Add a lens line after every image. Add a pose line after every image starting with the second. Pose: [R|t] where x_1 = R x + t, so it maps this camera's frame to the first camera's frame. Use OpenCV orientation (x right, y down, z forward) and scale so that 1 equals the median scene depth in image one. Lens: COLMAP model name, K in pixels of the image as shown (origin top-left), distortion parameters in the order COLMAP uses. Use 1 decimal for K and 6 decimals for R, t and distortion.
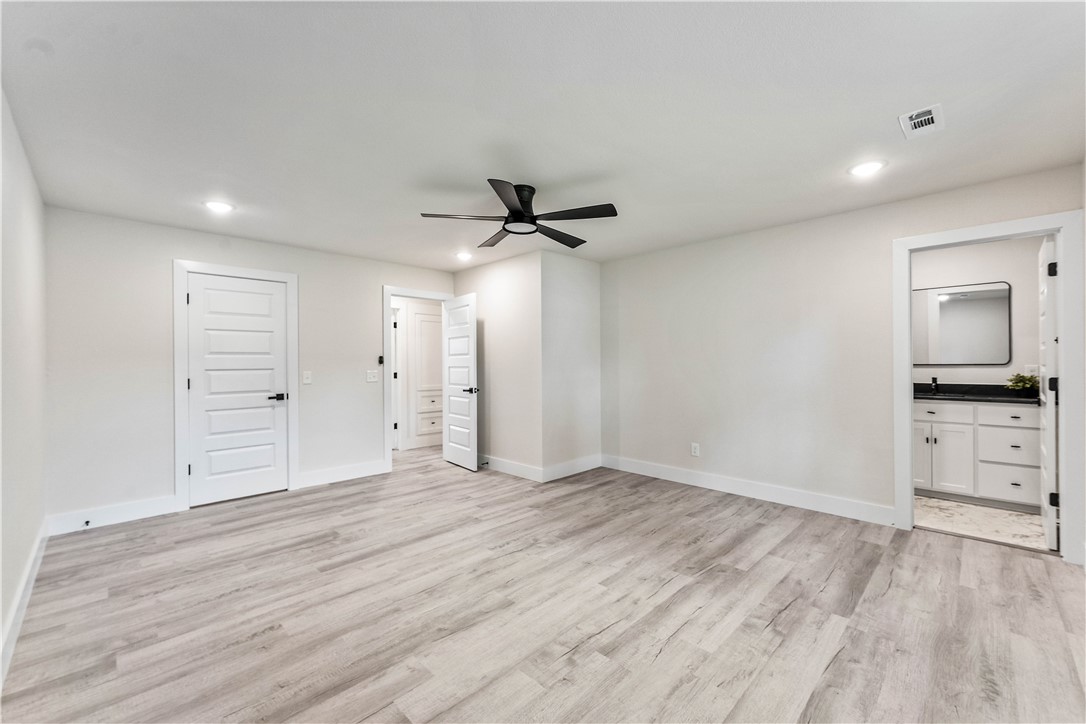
lens RADIAL K [[436.1, 0, 532.7], [0, 436.1, 363.1], [0, 0, 1]] dist [-0.002435, -0.000515]
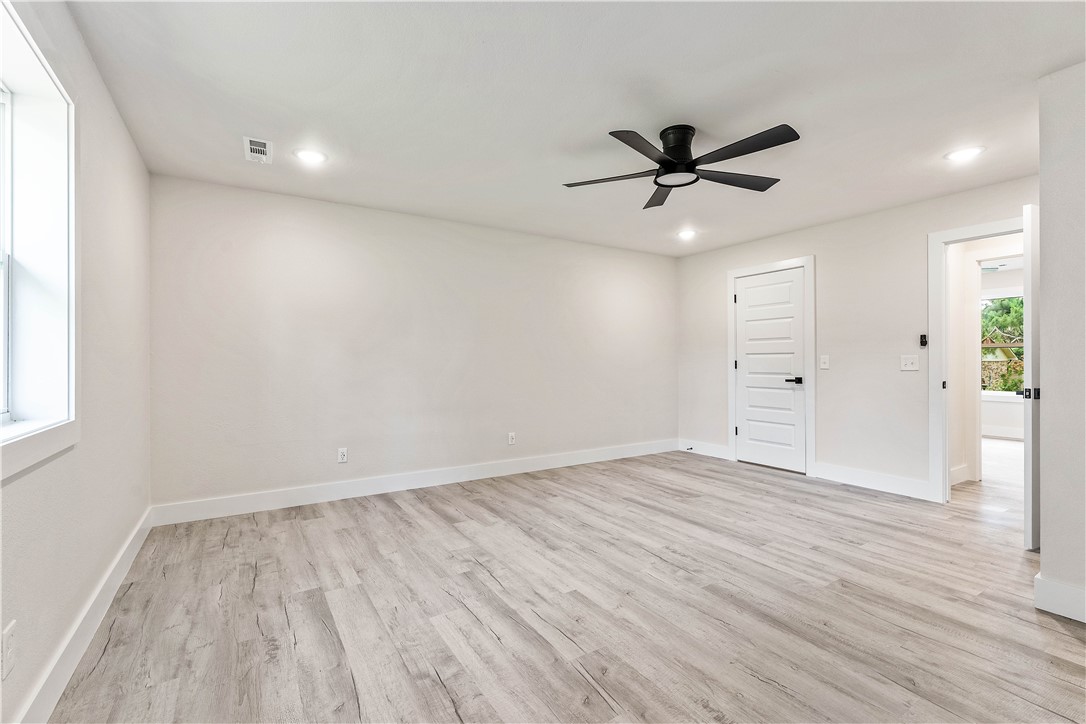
lens RADIAL K [[463.7, 0, 534.1], [0, 463.7, 359.0], [0, 0, 1]] dist [-0.005087, -0.001657]
pose [[-0.201811, 0.008896, -0.979384, 0.893142], [0.006383, 0.999949, 0.007768, 0.022658], [0.979404, -0.004684, -0.201857, 0.912446]]
